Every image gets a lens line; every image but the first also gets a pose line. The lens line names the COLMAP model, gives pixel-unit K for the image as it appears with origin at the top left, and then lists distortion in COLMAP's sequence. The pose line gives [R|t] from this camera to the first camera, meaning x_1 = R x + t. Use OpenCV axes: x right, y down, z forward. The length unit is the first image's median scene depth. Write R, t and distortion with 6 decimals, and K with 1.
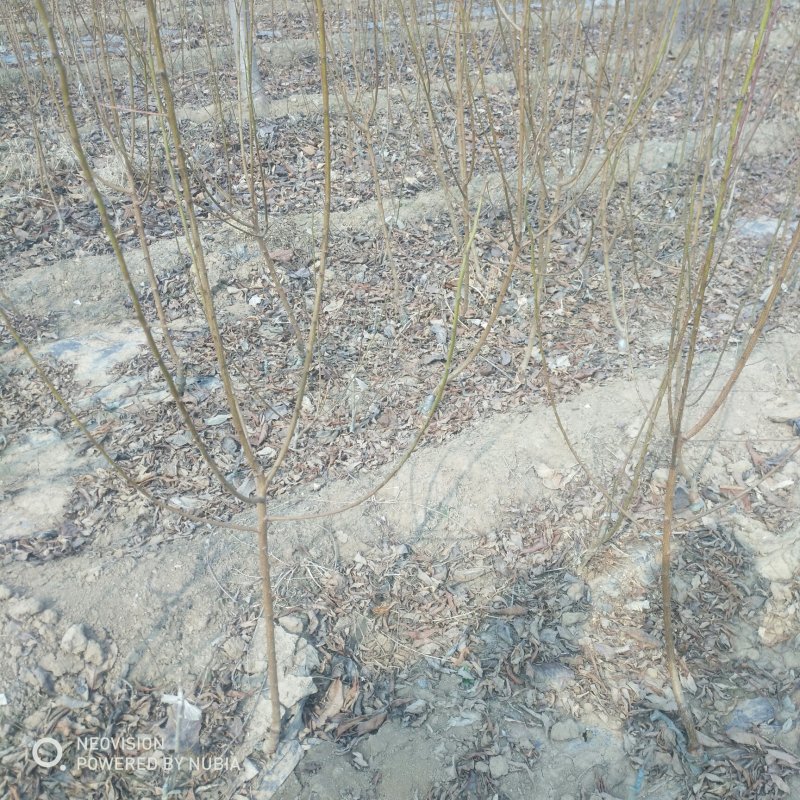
lens RADIAL K [[871.1, 0, 395.0], [0, 871.1, 398.9], [0, 0, 1]] dist [-0.000988, 0.077444]
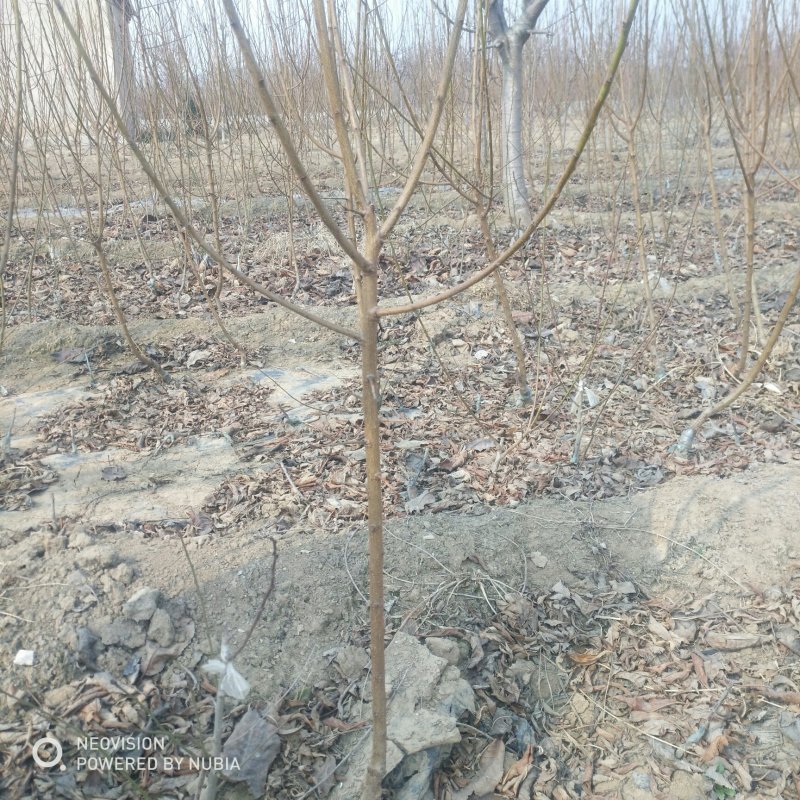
lens RADIAL K [[860.0, 0, 400.0], [0, 860.0, 400.0], [0, 0, 1]] dist [0.025653, -0.005228]
pose [[0.952902, 0.076519, -0.293466, 0.025204], [-0.146076, 0.963808, -0.223013, 0.206330], [0.265780, 0.255378, 0.929593, 0.304151]]
